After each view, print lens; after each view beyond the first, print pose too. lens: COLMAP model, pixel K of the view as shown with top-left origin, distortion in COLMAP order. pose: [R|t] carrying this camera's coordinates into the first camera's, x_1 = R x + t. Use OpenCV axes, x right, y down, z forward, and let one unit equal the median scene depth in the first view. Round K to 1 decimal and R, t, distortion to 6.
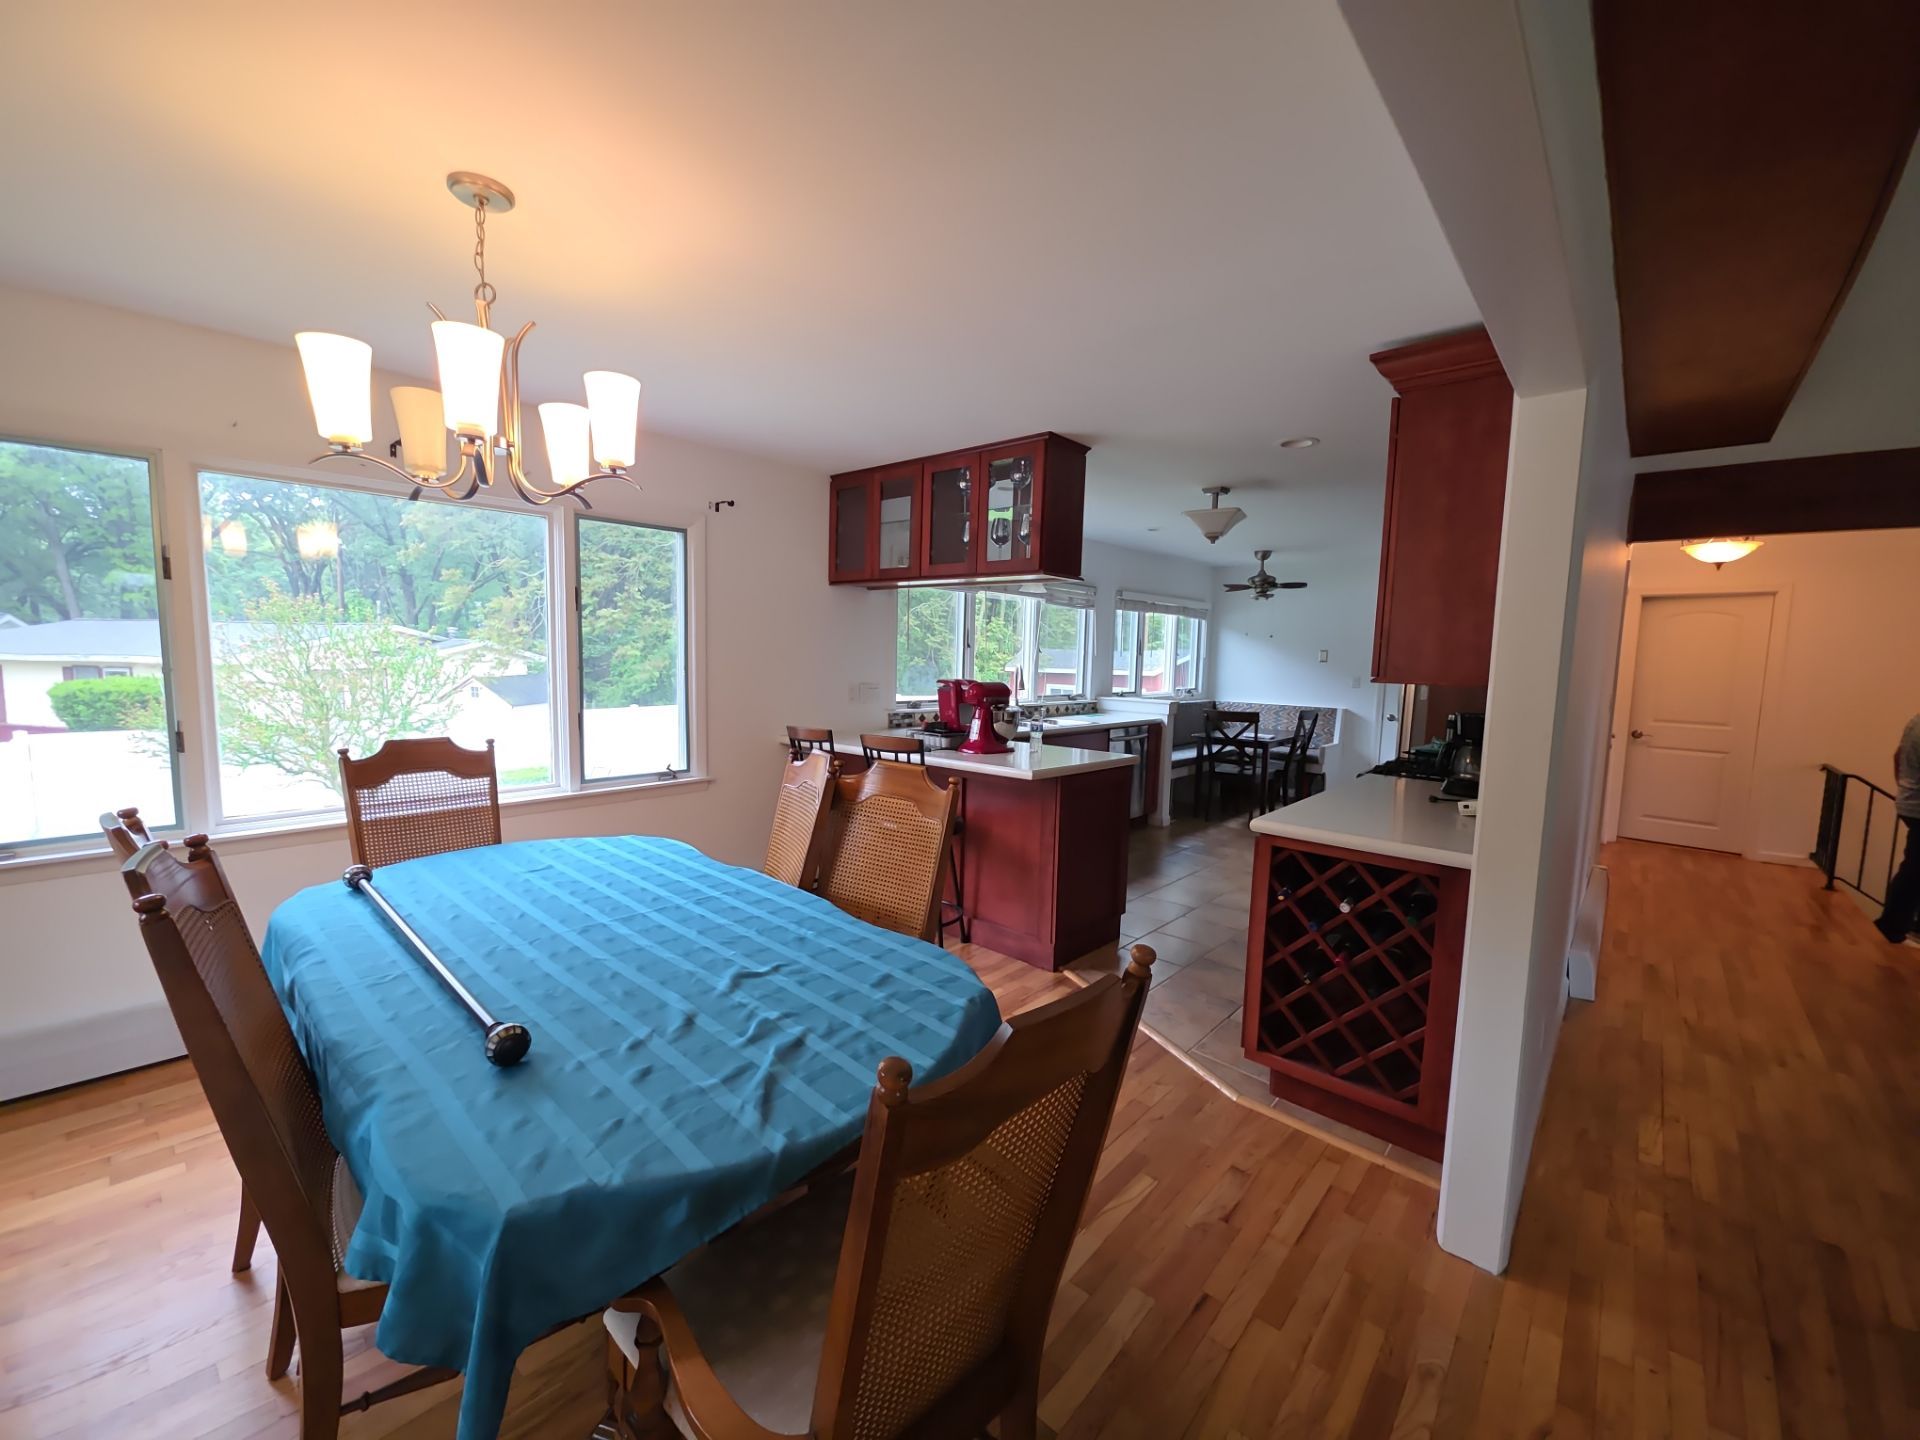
lens RADIAL K [[761.1, 0, 961.3], [0, 761.1, 728.9], [0, 0, 1]] dist [0.007142, -0.005393]
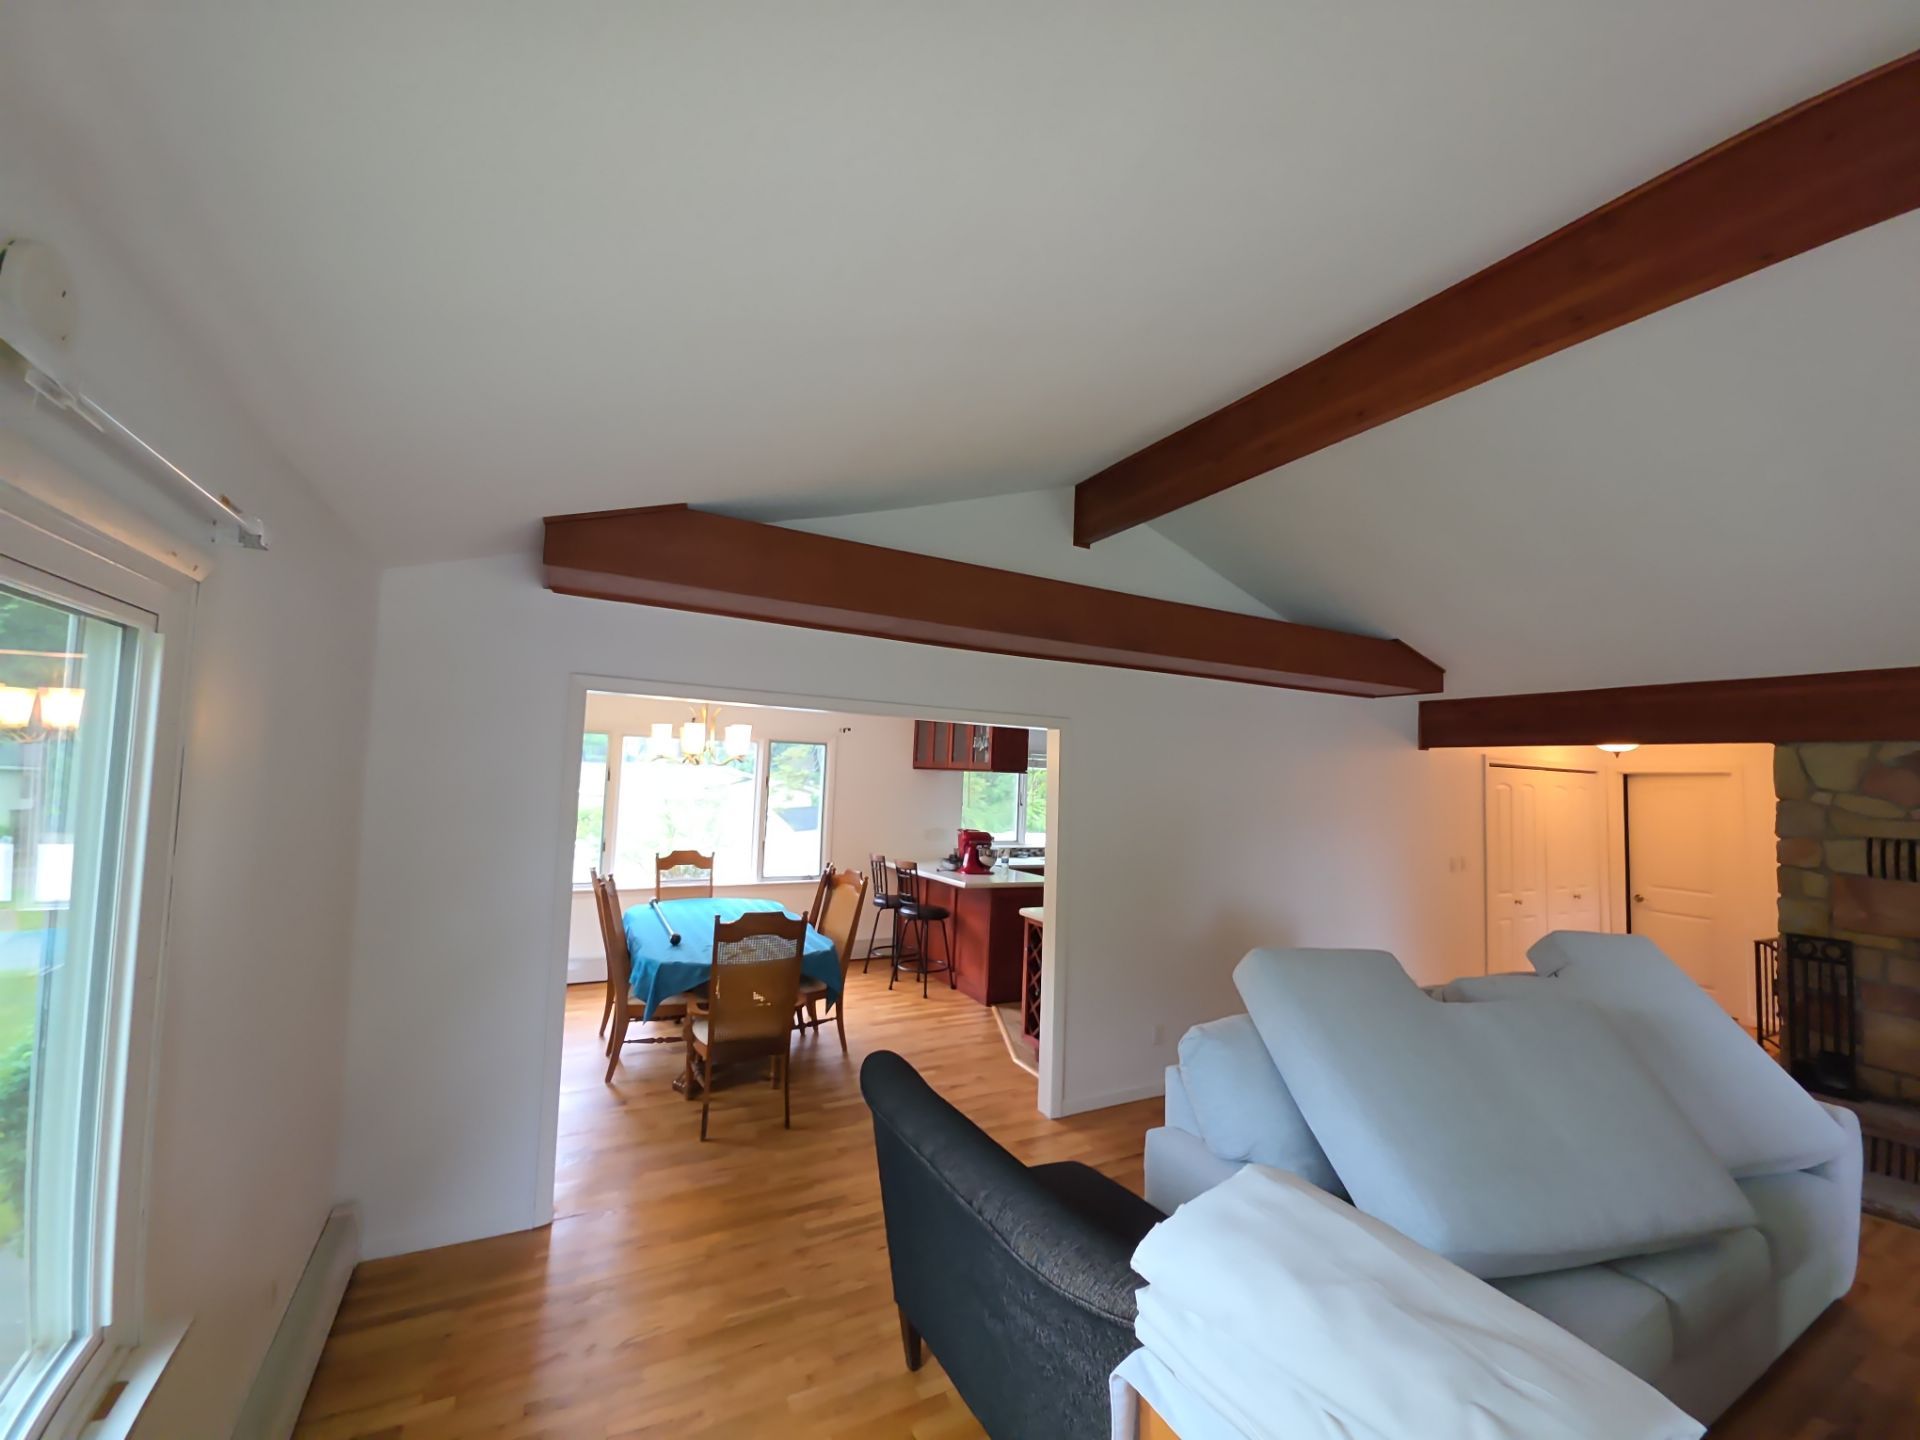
lens RADIAL K [[761.1, 0, 961.1], [0, 761.1, 726.8], [0, 0, 1]] dist [0.000154, -0.002489]
pose [[0.941053, -0.010690, -0.338091, 0.811794], [-0.049280, 0.984504, -0.168296, -0.007465], [0.334651, 0.175036, 0.925943, -0.869072]]
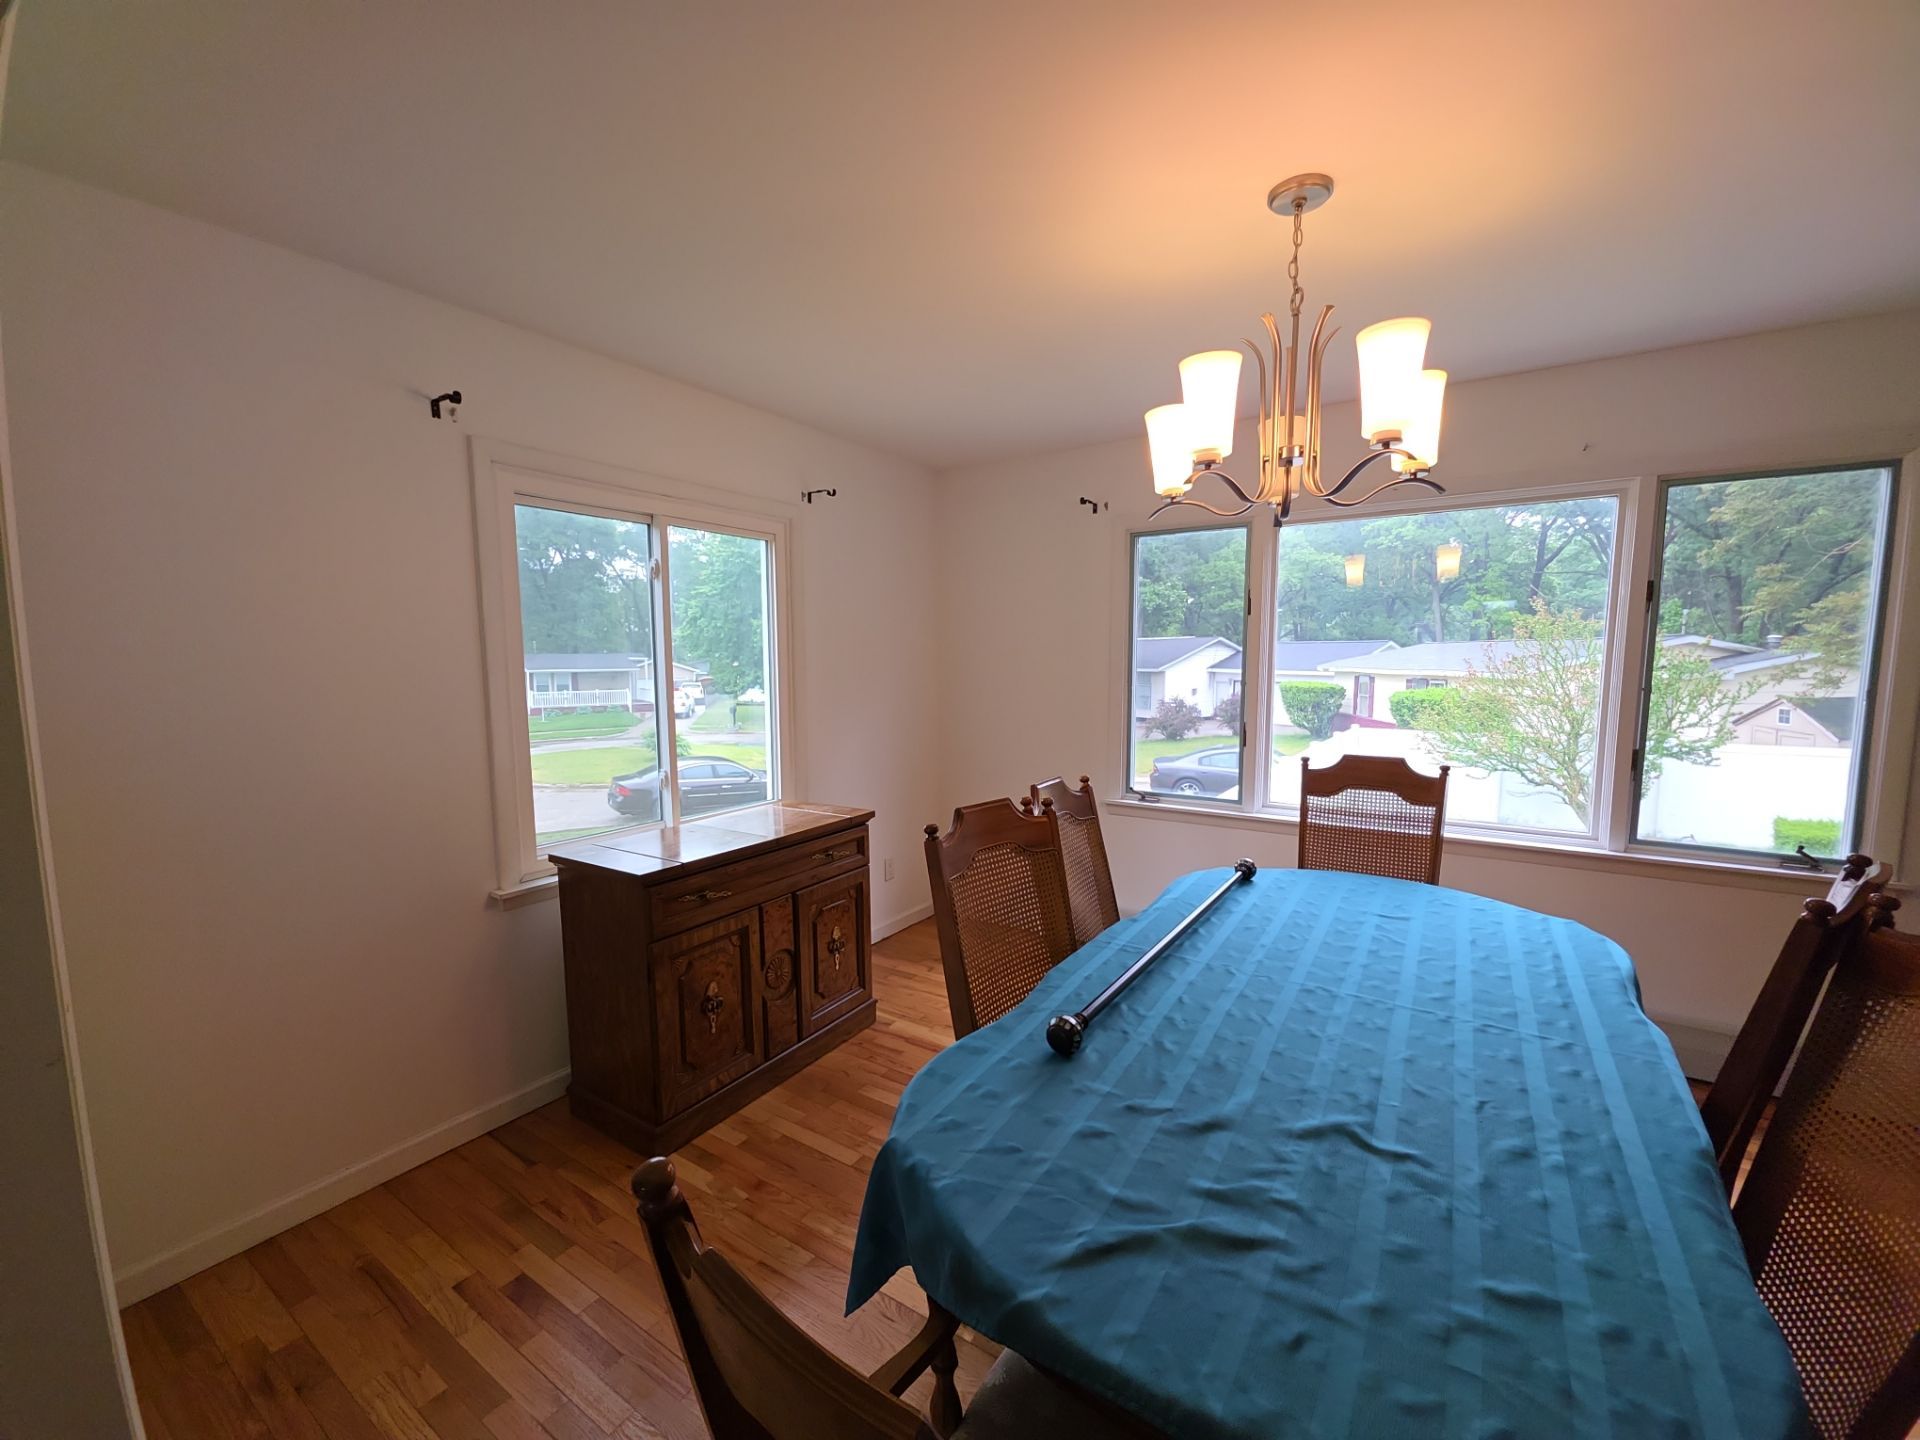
lens RADIAL K [[761.1, 0, 947.3], [0, 761.1, 728.1], [0, 0, 1]] dist [0.007142, -0.005393]
pose [[0.134983, 0.073626, -0.988109, 0.188806], [-0.093474, 0.993734, 0.061276, -0.031107], [0.986429, 0.084091, 0.141020, 0.291029]]
